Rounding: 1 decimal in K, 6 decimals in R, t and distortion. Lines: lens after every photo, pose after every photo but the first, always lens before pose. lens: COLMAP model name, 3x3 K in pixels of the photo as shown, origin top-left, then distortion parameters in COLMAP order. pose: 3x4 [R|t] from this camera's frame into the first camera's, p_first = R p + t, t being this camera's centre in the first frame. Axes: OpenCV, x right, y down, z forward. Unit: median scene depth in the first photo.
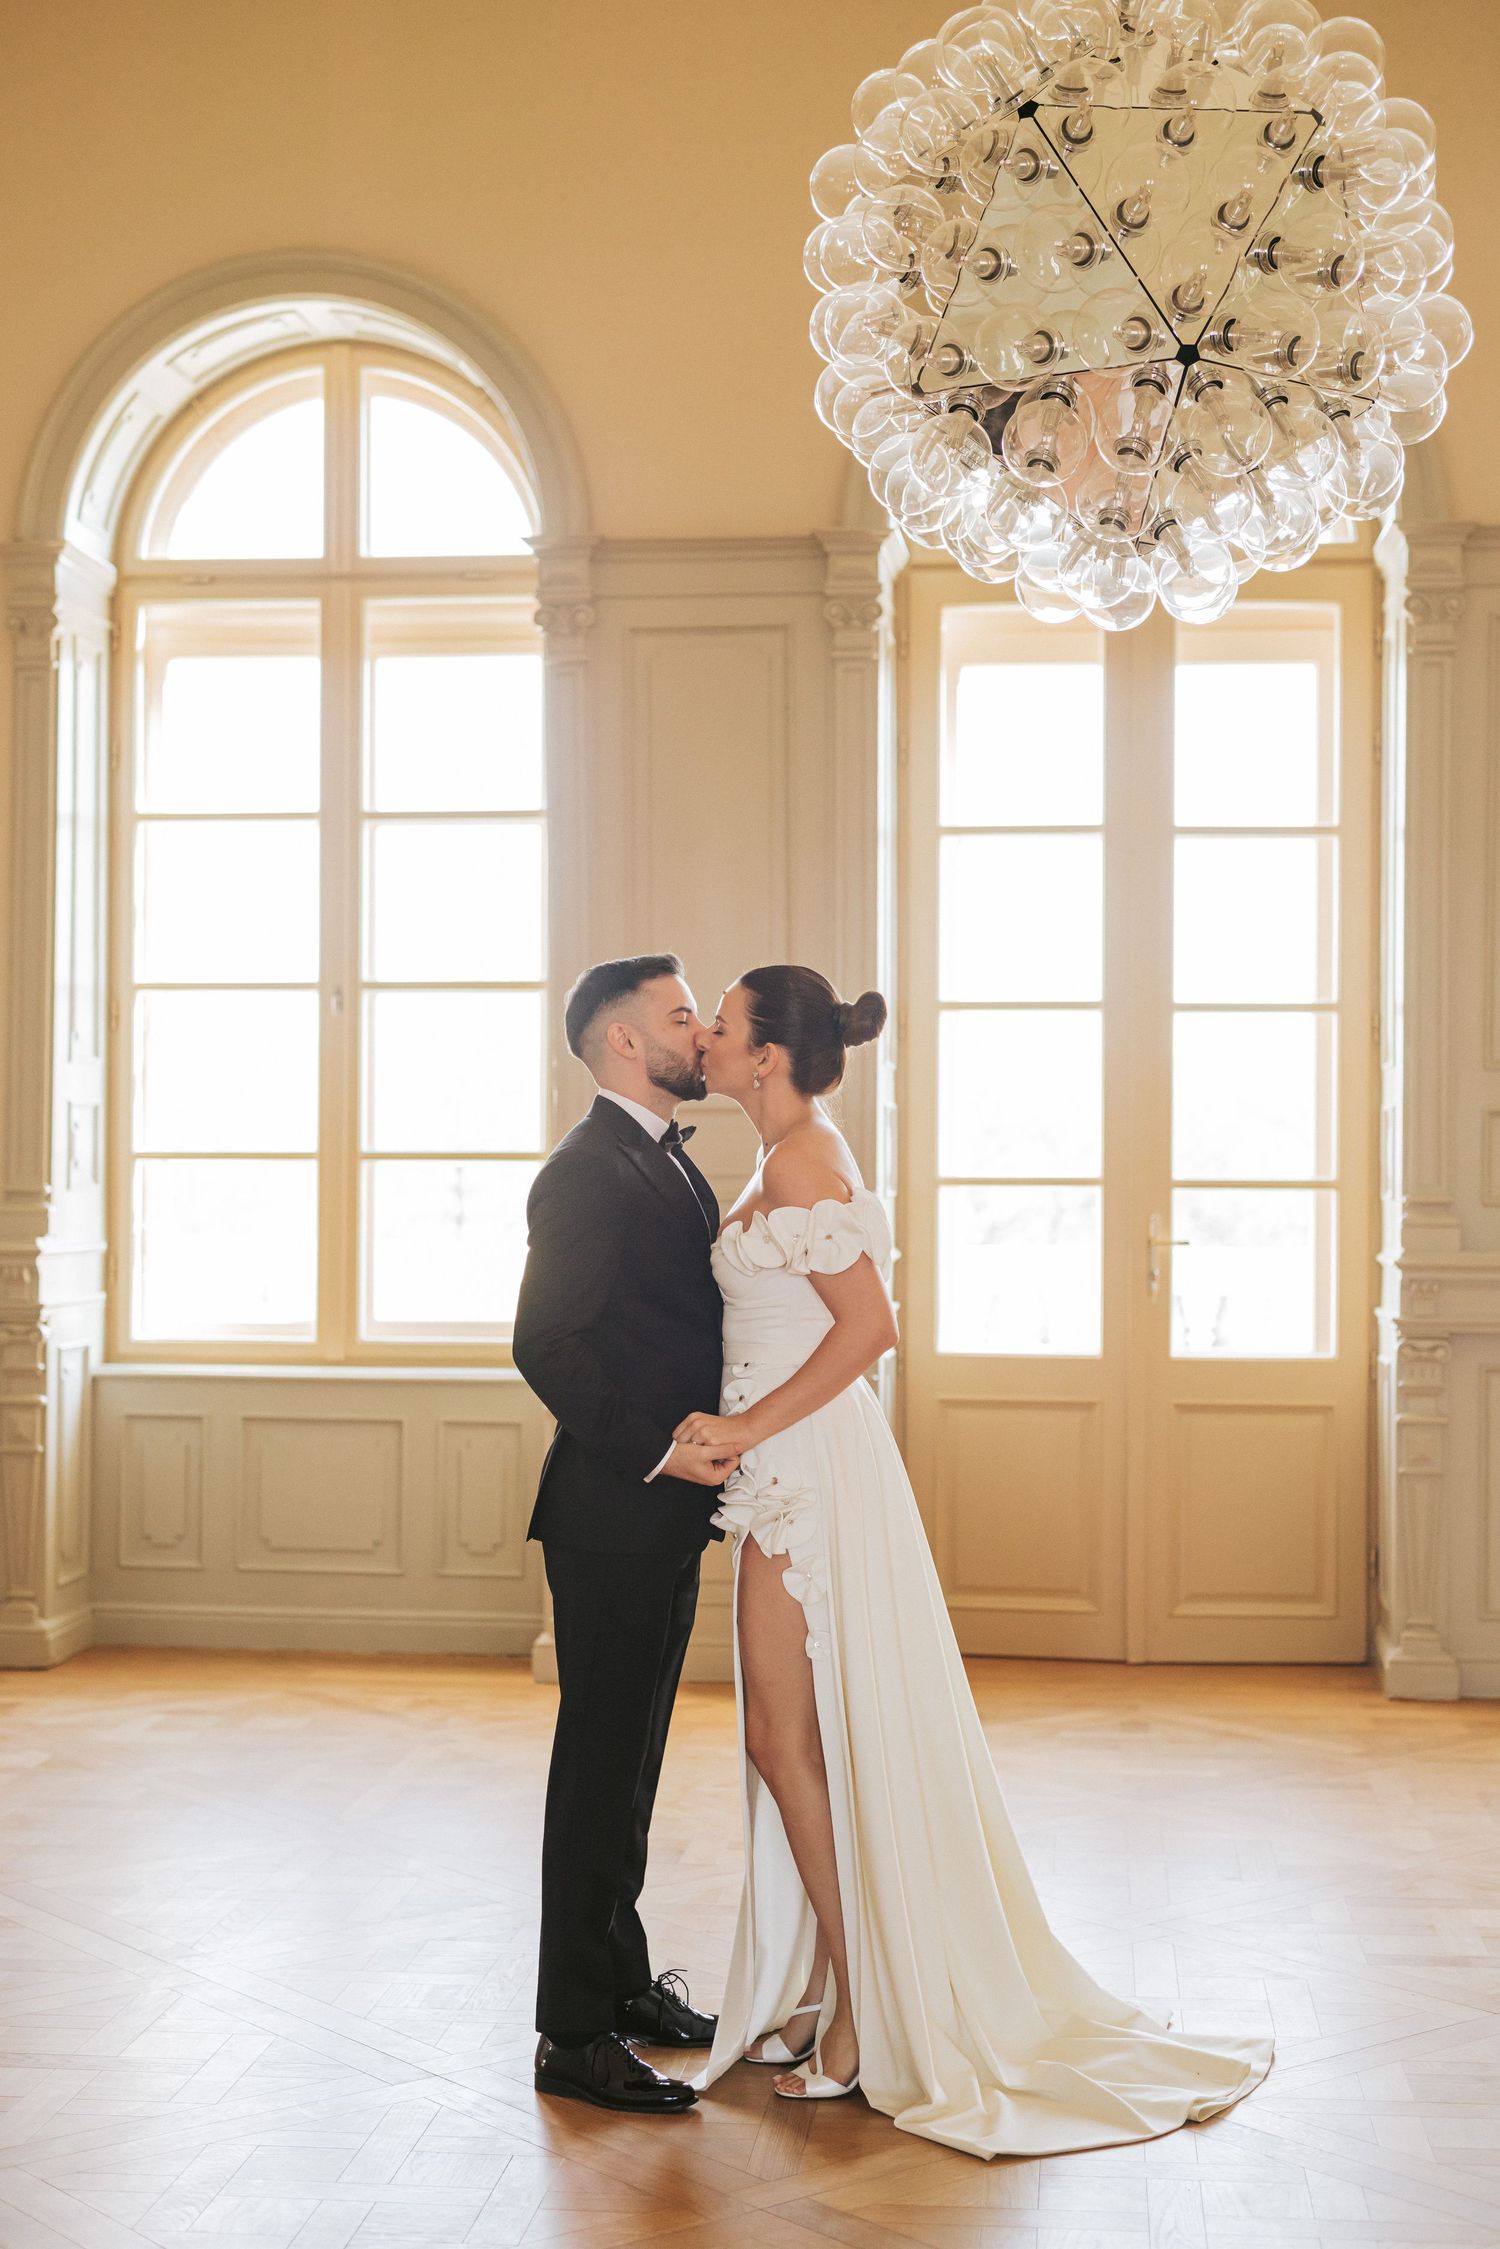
lens RADIAL K [[3218.4, 0, 754.6], [0, 3218.4, 1130.7], [0, 0, 1]] dist [0.056578, 0.000000]
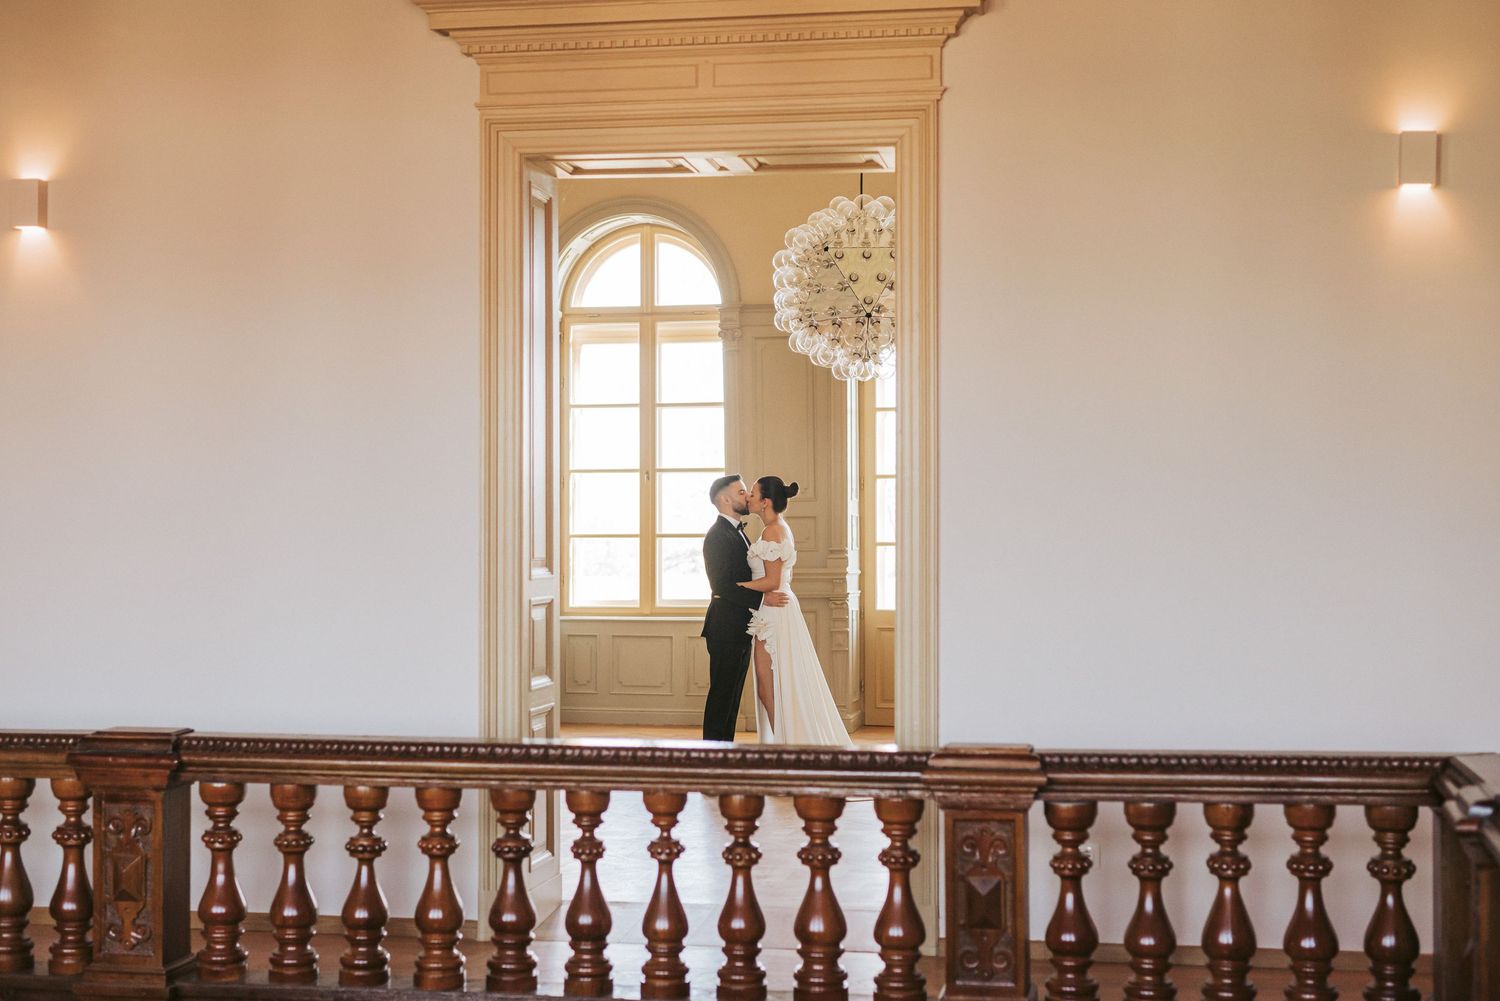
lens RADIAL K [[2146.6, 0, 749.2], [0, 2146.6, 501.1], [0, 0, 1]] dist [0.056578, 0.000000]
pose [[0.996355, -0.007694, -0.084960, 0.101318], [0.006648, 0.999899, -0.012595, 0.002427], [0.085048, 0.011985, 0.996305, -0.729740]]
